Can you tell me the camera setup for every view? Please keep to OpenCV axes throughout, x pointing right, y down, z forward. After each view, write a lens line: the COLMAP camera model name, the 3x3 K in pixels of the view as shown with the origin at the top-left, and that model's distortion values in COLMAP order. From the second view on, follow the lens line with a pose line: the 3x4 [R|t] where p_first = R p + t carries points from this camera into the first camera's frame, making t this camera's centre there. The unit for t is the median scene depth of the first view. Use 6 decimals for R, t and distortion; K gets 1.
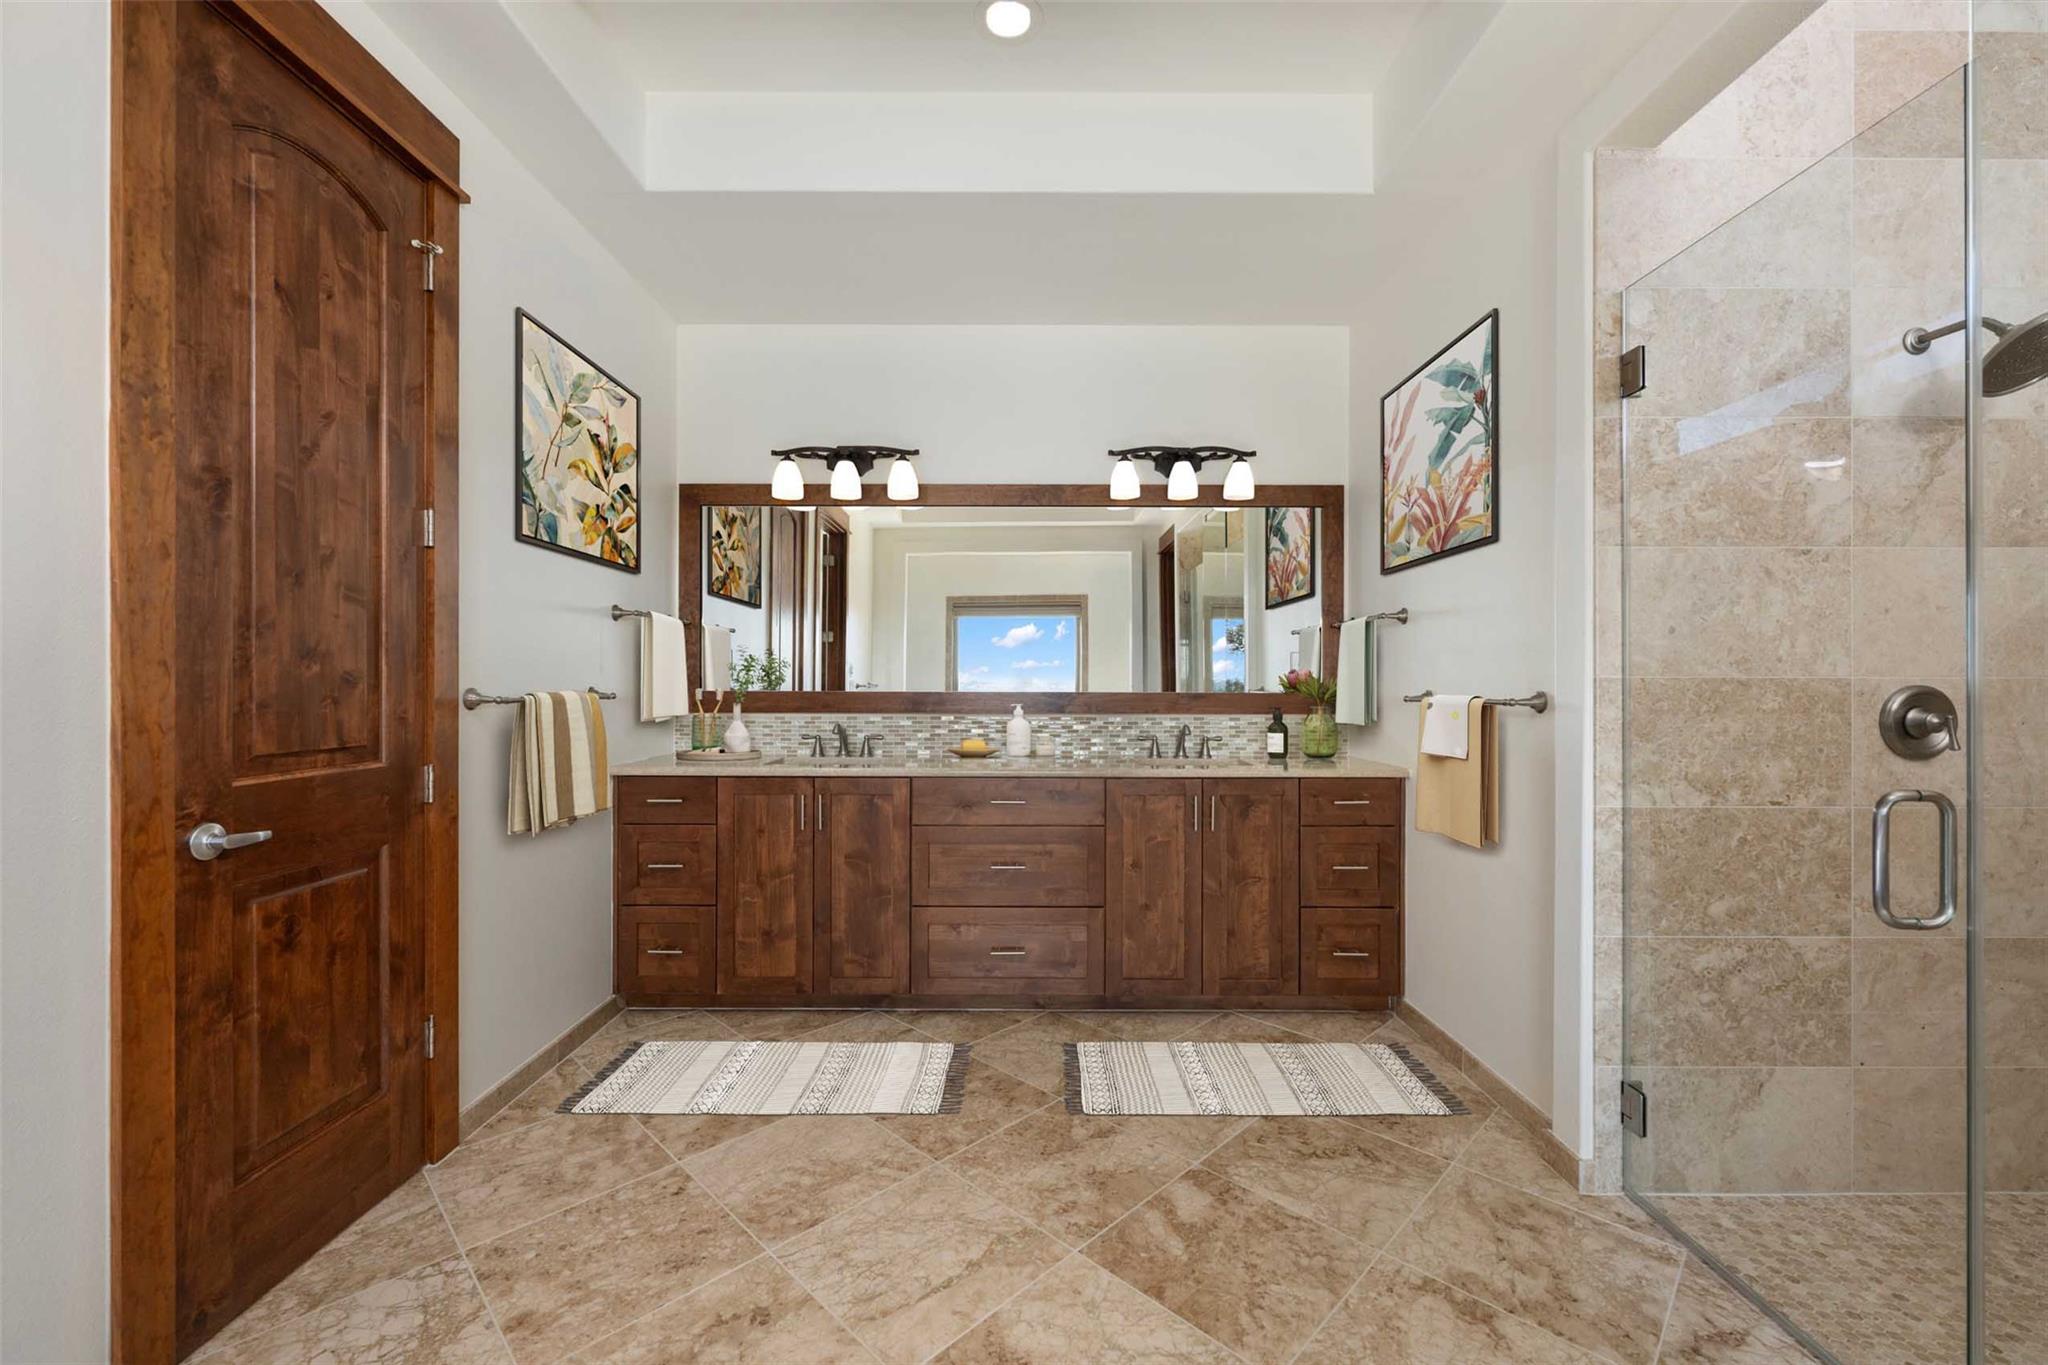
lens RADIAL K [[824.5, 0, 1024.0], [0, 824.5, 682.5], [0, 0, 1]] dist [-0.000074, -0.000029]
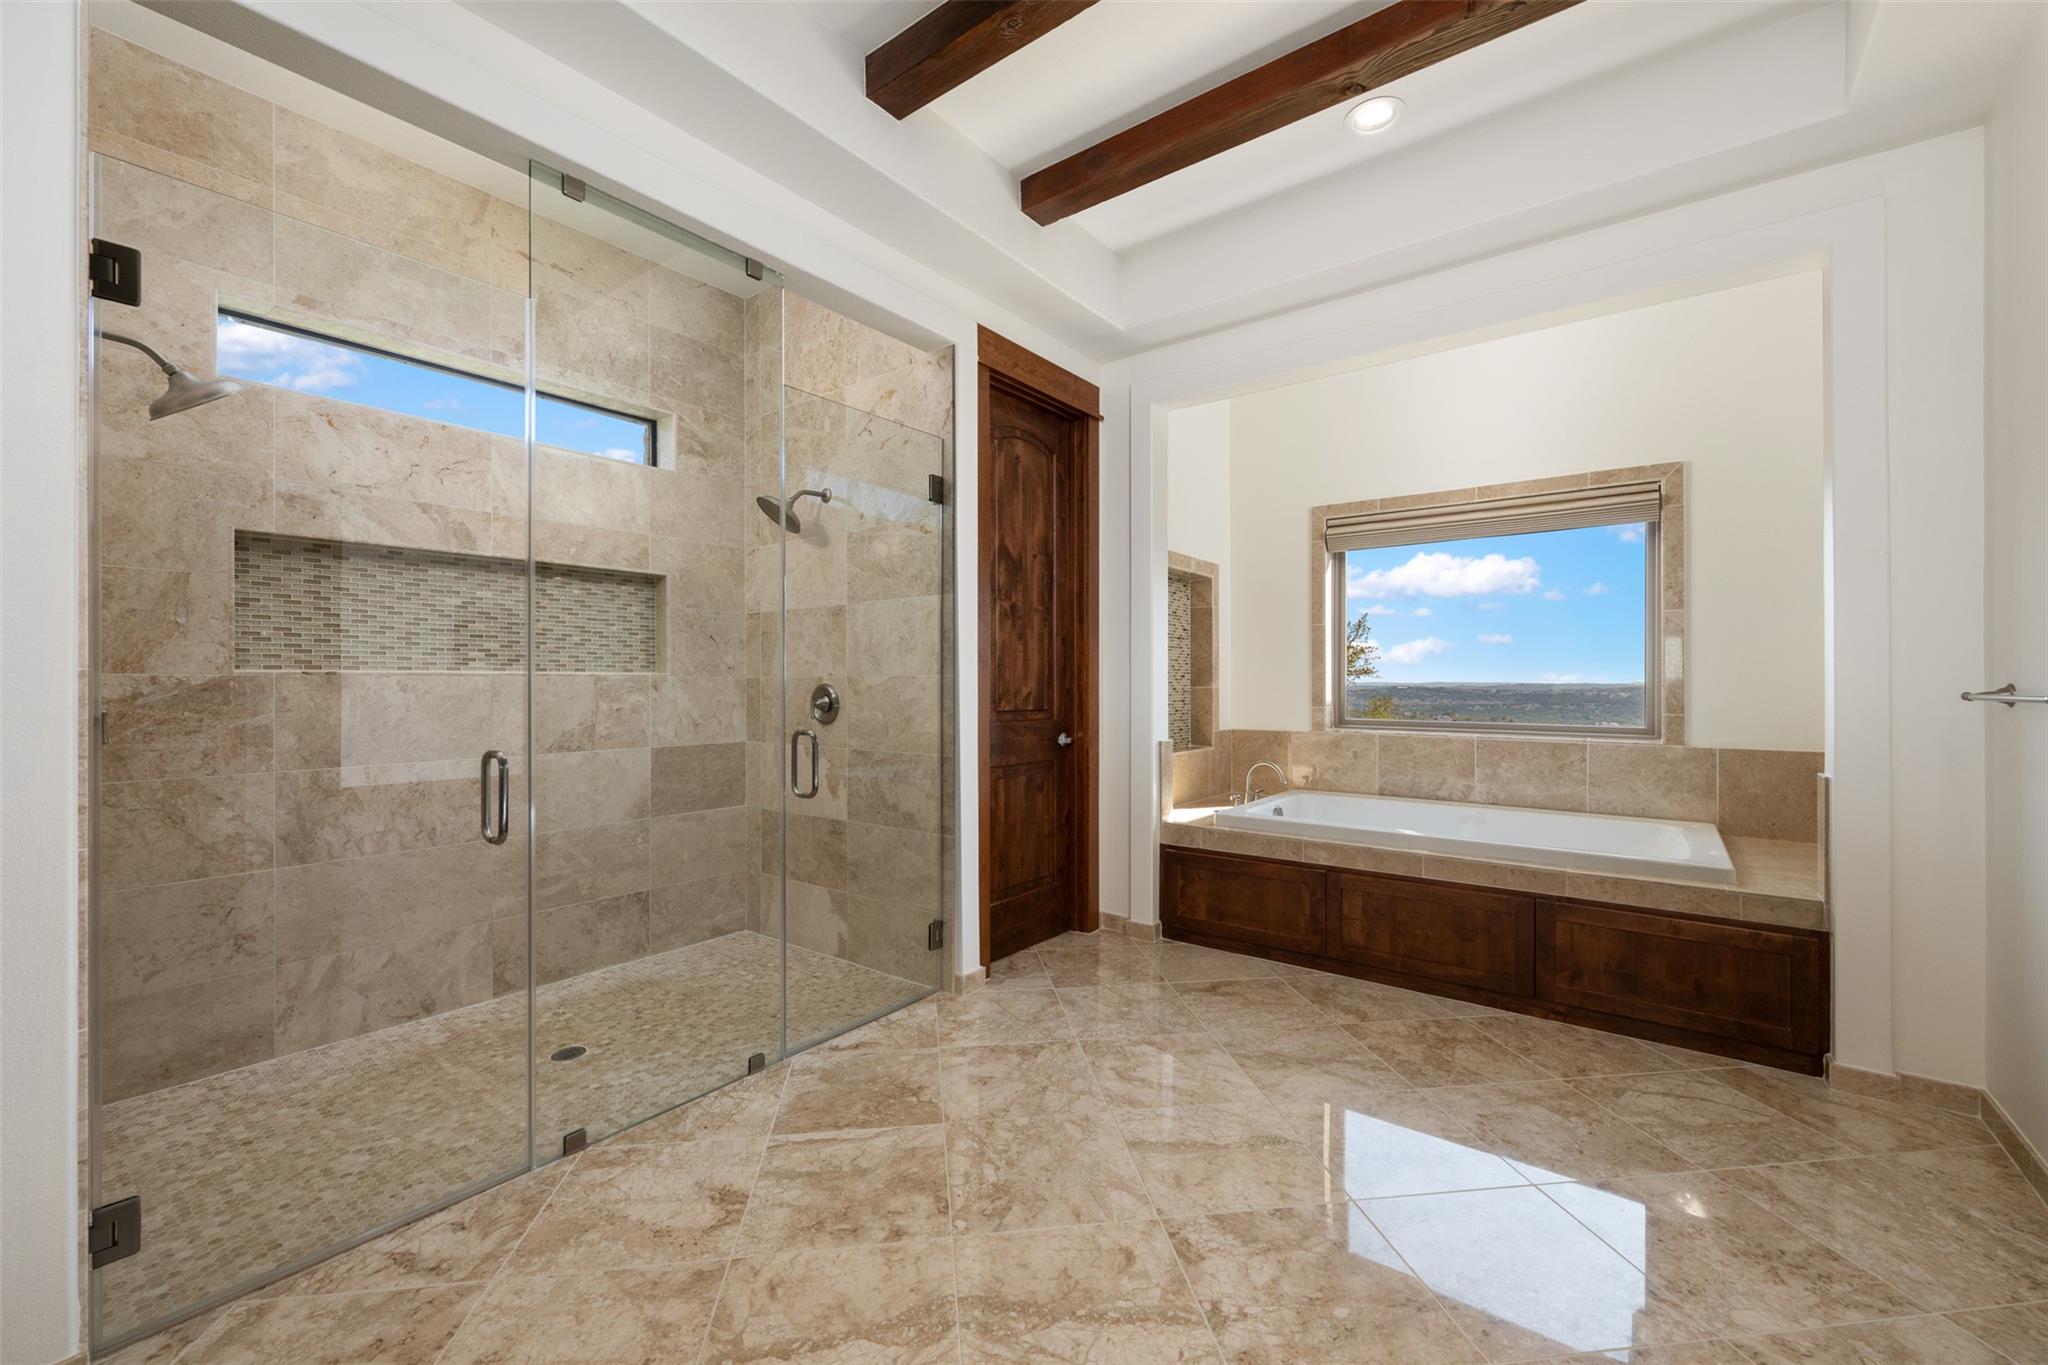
lens RADIAL K [[820.2, 0, 1024.0], [0, 820.2, 682.5], [0, 0, 1]] dist [-0.000504, -0.000183]
pose [[-0.793176, -0.001383, 0.608990, -0.259881], [-0.001313, 0.999999, 0.000560, 0.002023], [-0.608990, -0.000356, -0.793177, 0.709446]]
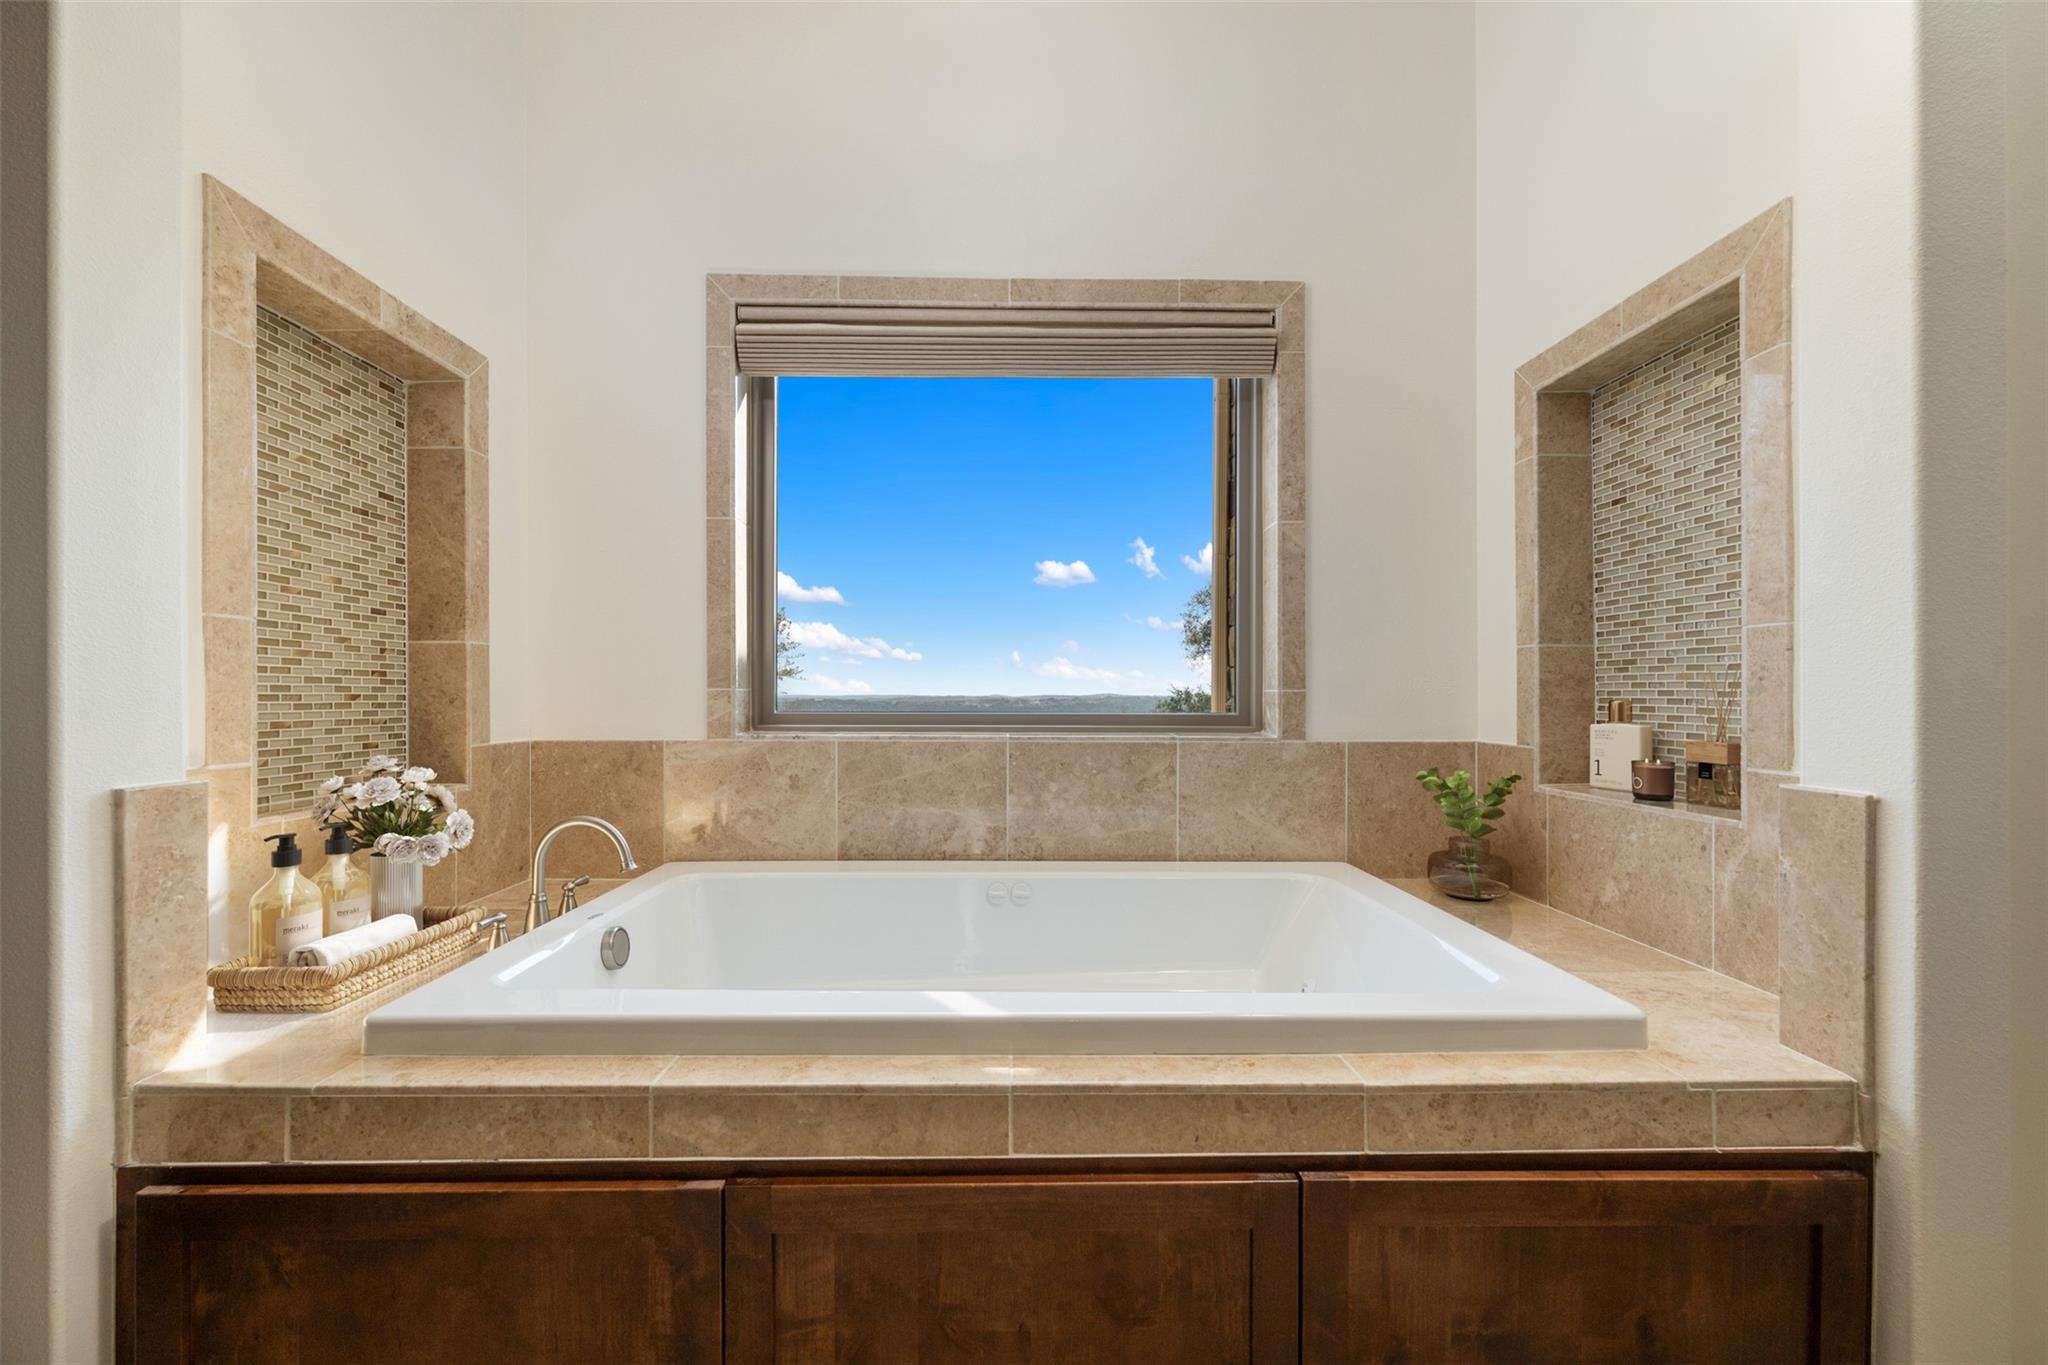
lens RADIAL K [[828.5, 0, 1020.2], [0, 828.5, 695.3], [0, 0, 1]] dist [0.001413, 0.000009]
pose [[-0.999844, -0.001301, -0.017631, -0.018713], [-0.001296, 0.999999, -0.000250, 0.054714], [0.017631, -0.000228, -0.999845, -0.094433]]
